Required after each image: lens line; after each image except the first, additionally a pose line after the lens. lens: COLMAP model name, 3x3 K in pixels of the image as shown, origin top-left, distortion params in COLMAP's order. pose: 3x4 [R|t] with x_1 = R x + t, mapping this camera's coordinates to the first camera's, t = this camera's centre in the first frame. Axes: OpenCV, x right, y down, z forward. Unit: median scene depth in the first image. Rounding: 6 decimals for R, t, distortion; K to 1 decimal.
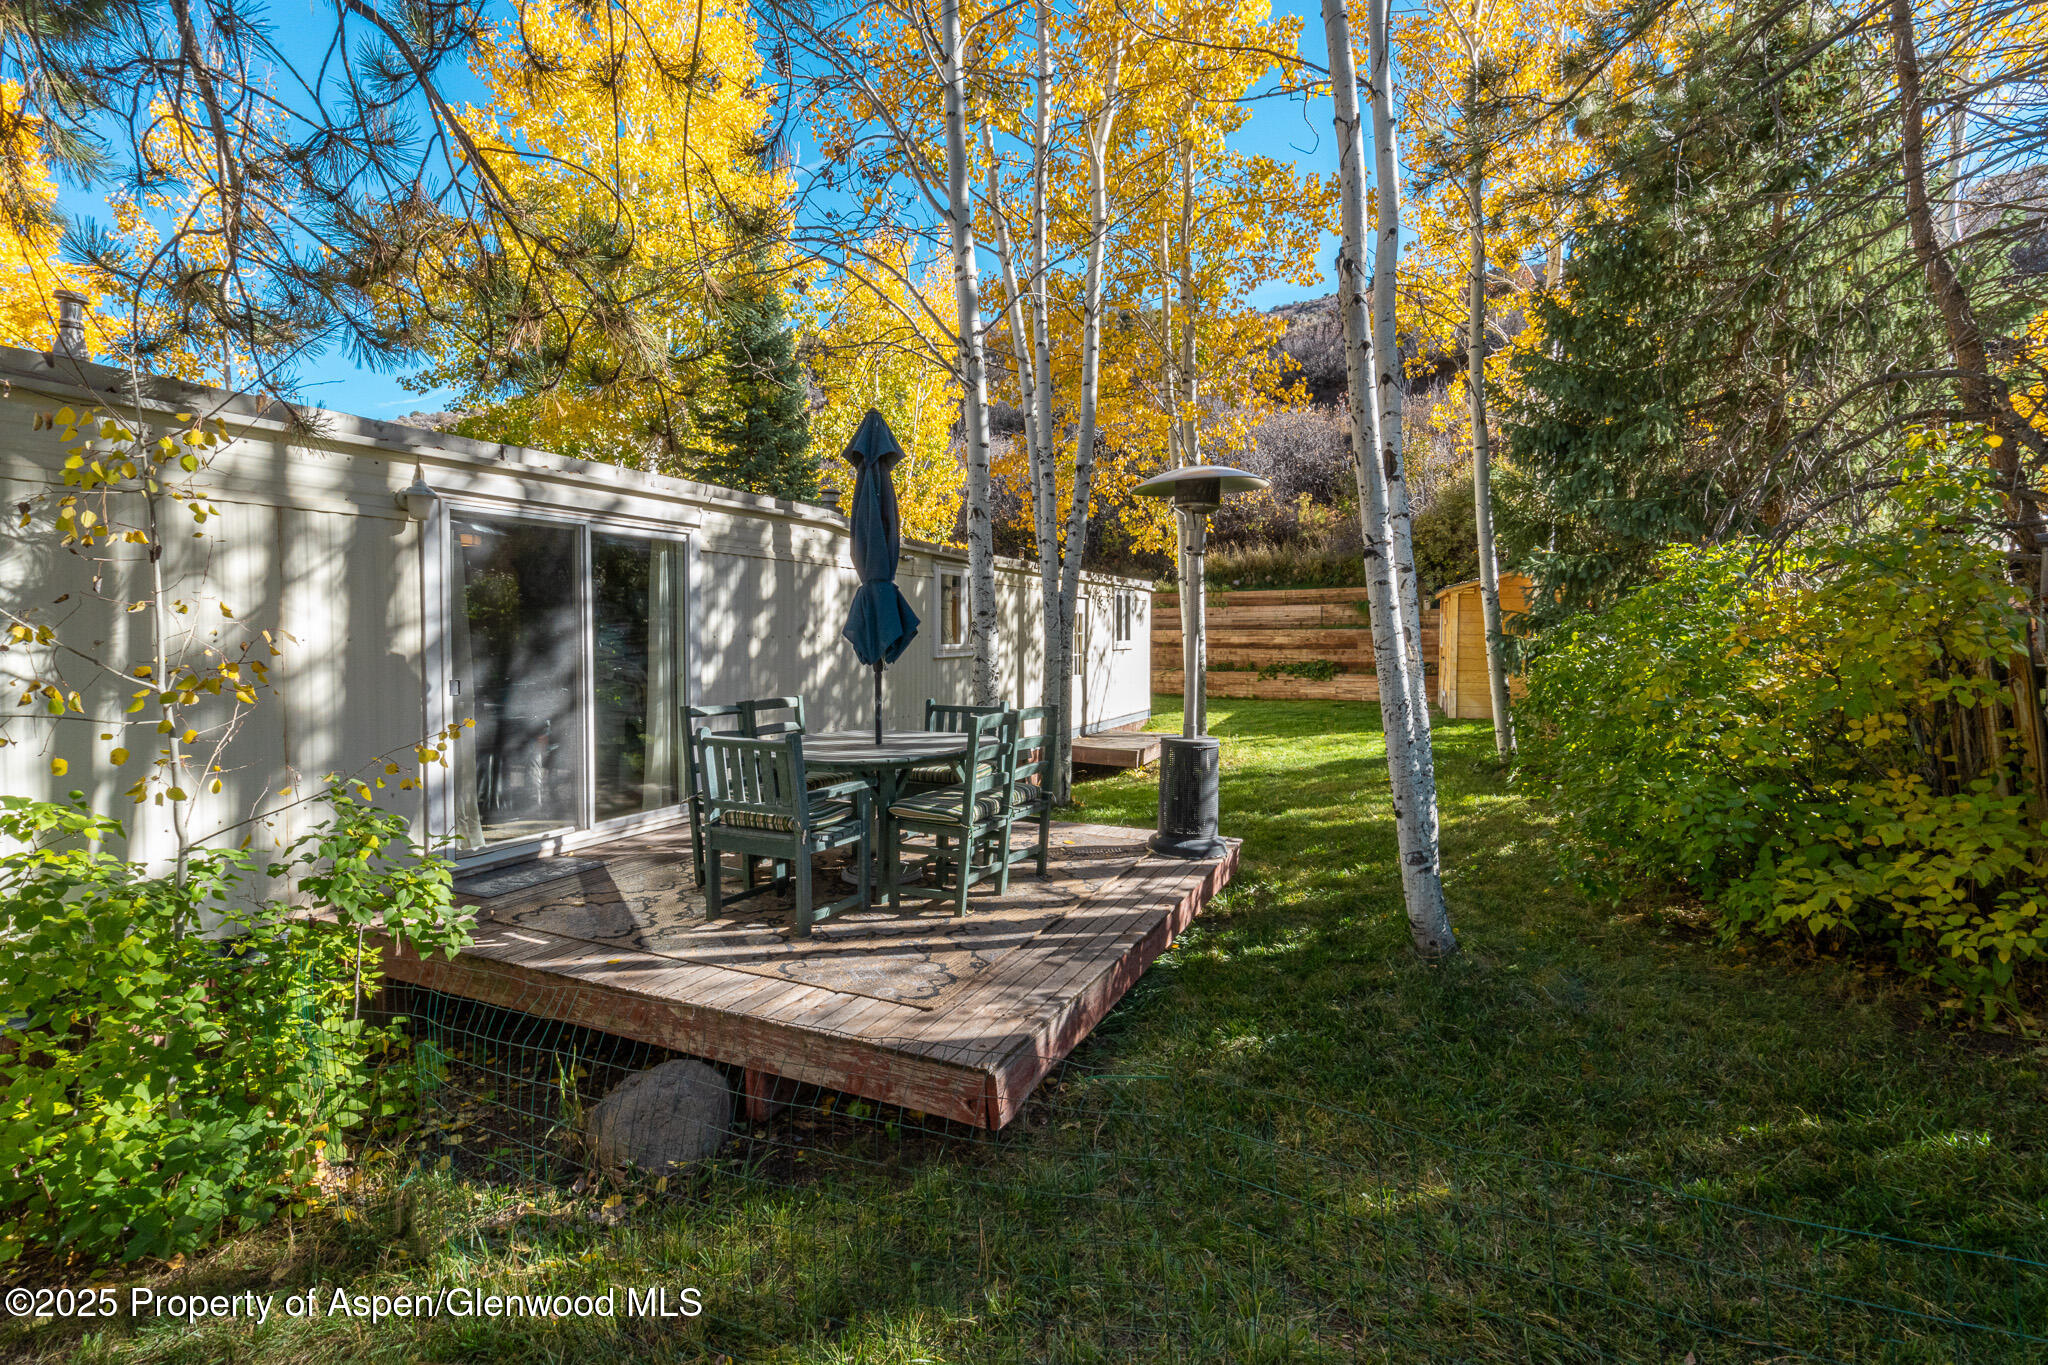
lens RADIAL K [[1081.5, 0, 970.0], [0, 1081.5, 635.9], [0, 0, 1]] dist [0.001321, 0.000401]
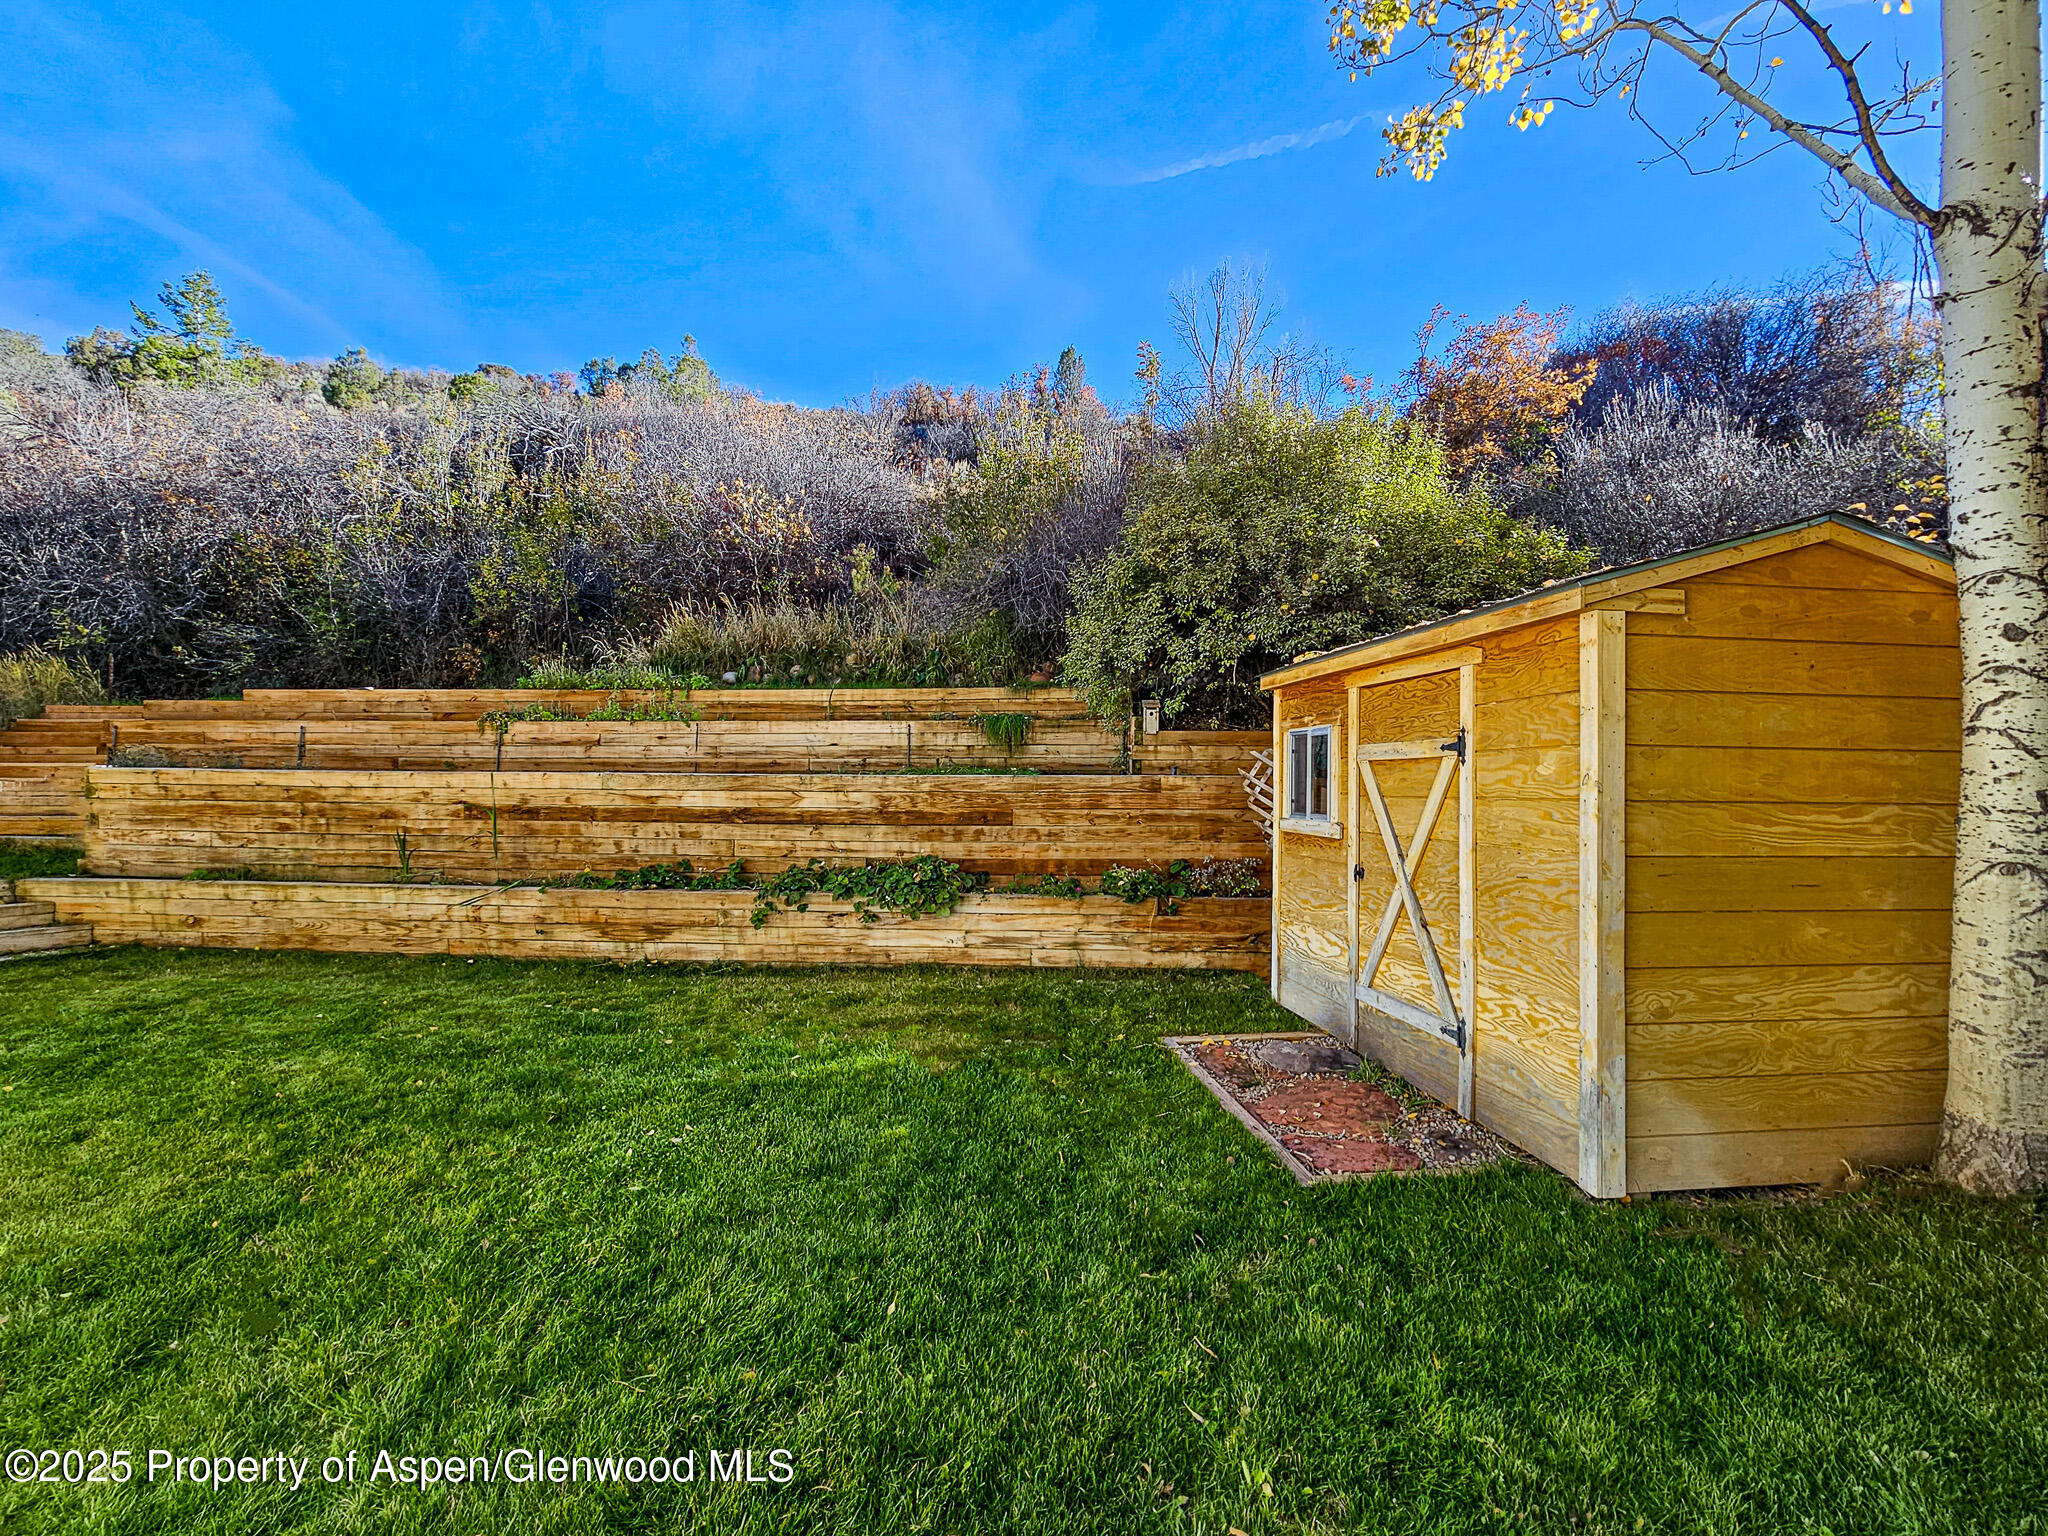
lens RADIAL K [[850.1, 0, 1016.5], [0, 850.1, 766.3], [0, 0, 1]] dist [0.000544, -0.000399]
pose [[0.874346, 0.017741, 0.484979, 0.192515], [-0.008147, 0.999727, -0.021883, -0.002270], [-0.485235, 0.015182, 0.874252, 0.668415]]
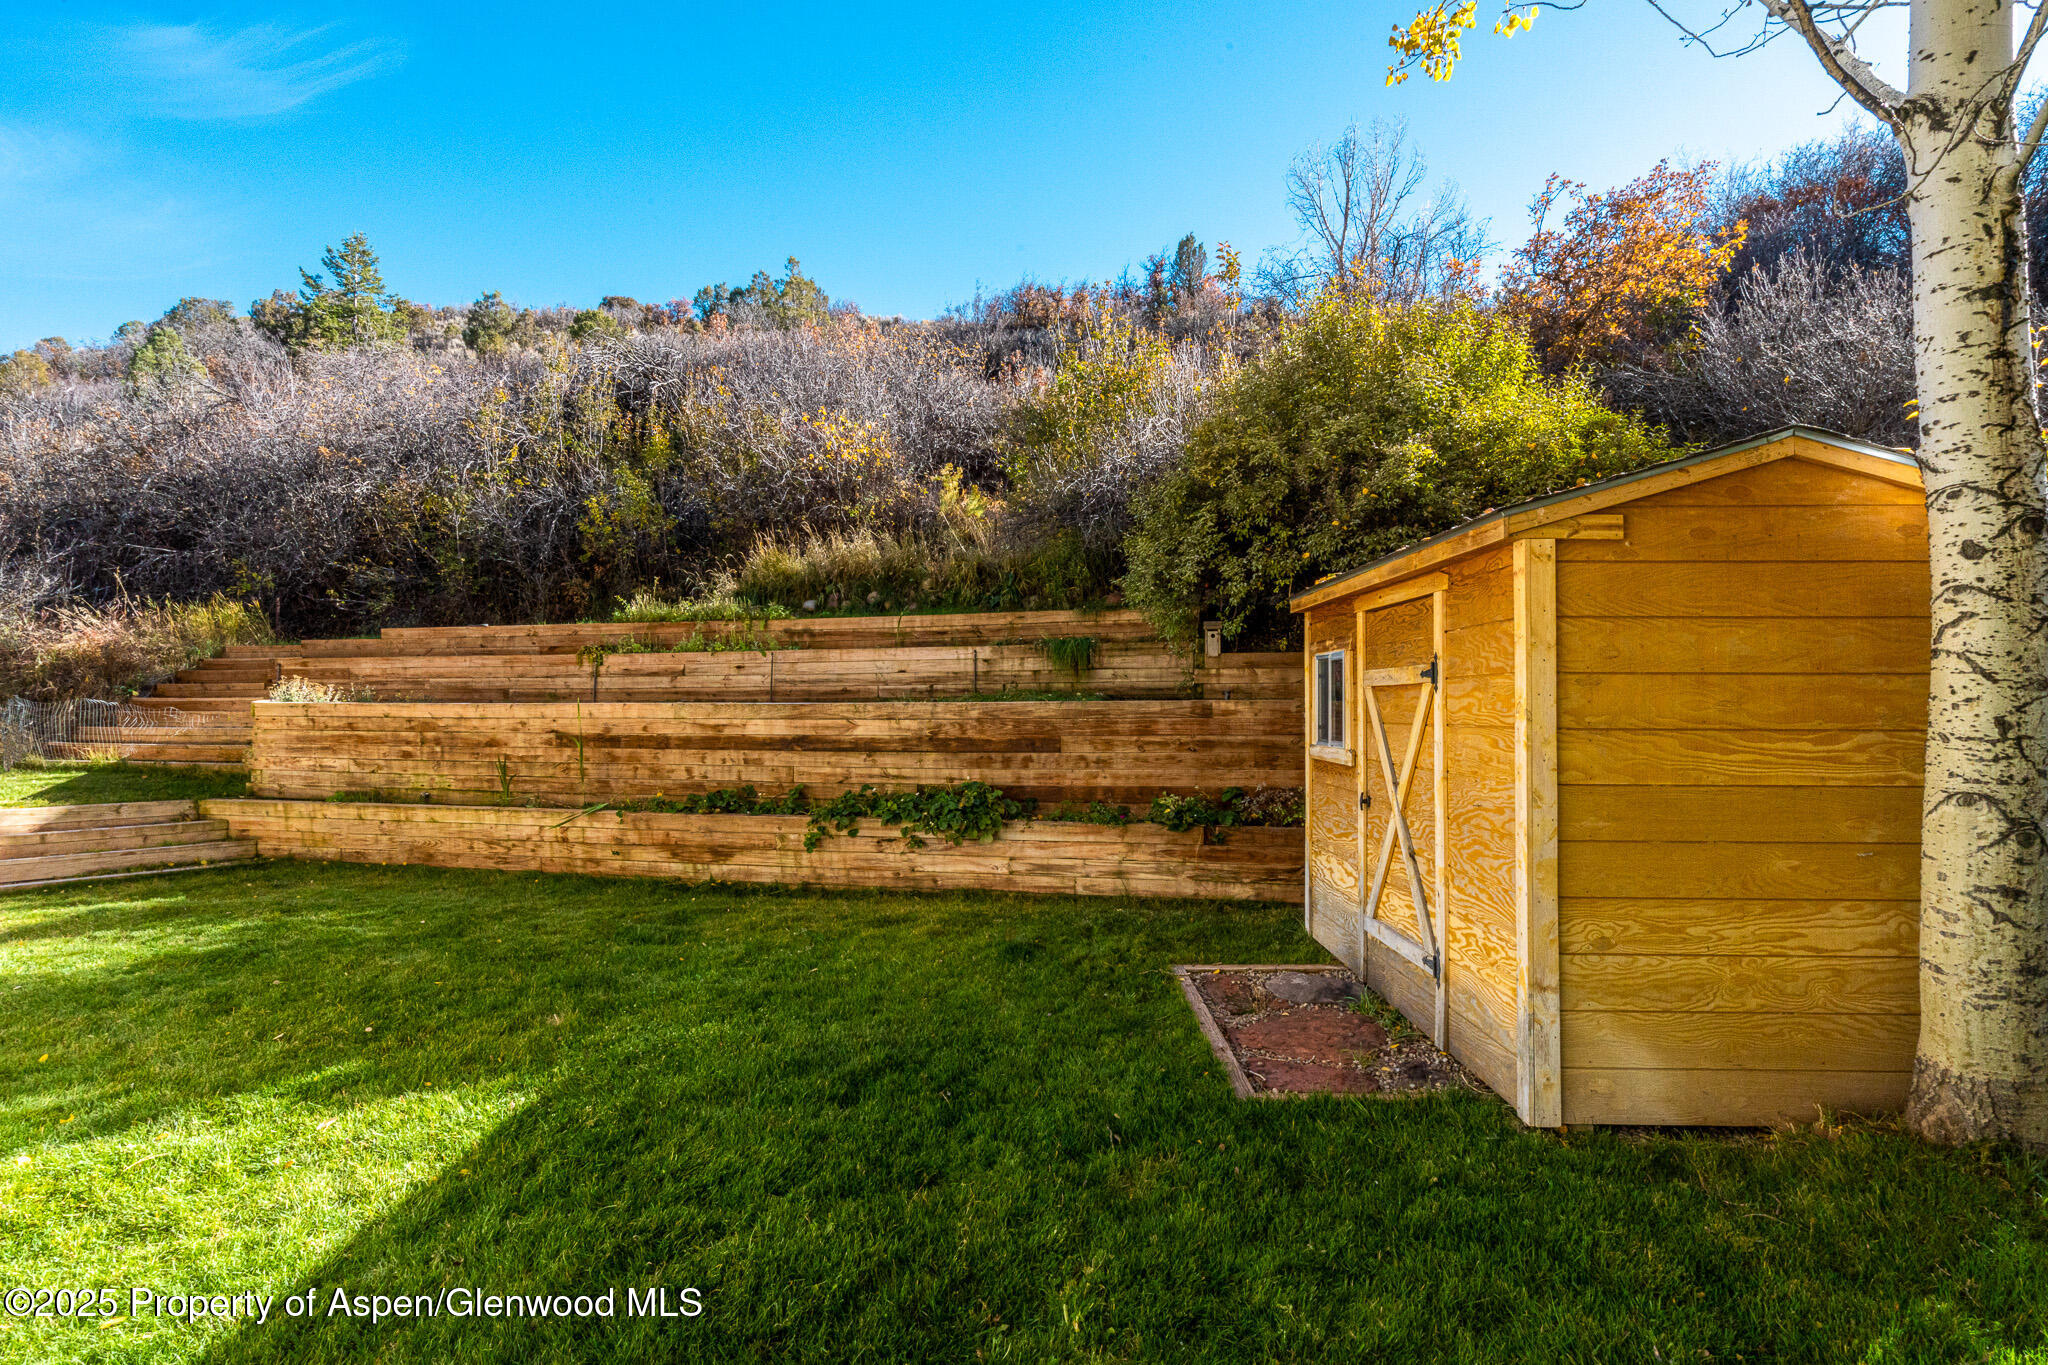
lens RADIAL K [[921.4, 0, 1024.0], [0, 921.4, 682.5], [0, 0, 1]] dist [0.000511, 0.000718]
pose [[0.936465, 0.008597, 0.350655, 0.210424], [0.000436, 0.999670, -0.025674, -0.003964], [-0.350760, 0.024196, 0.936153, 0.636177]]
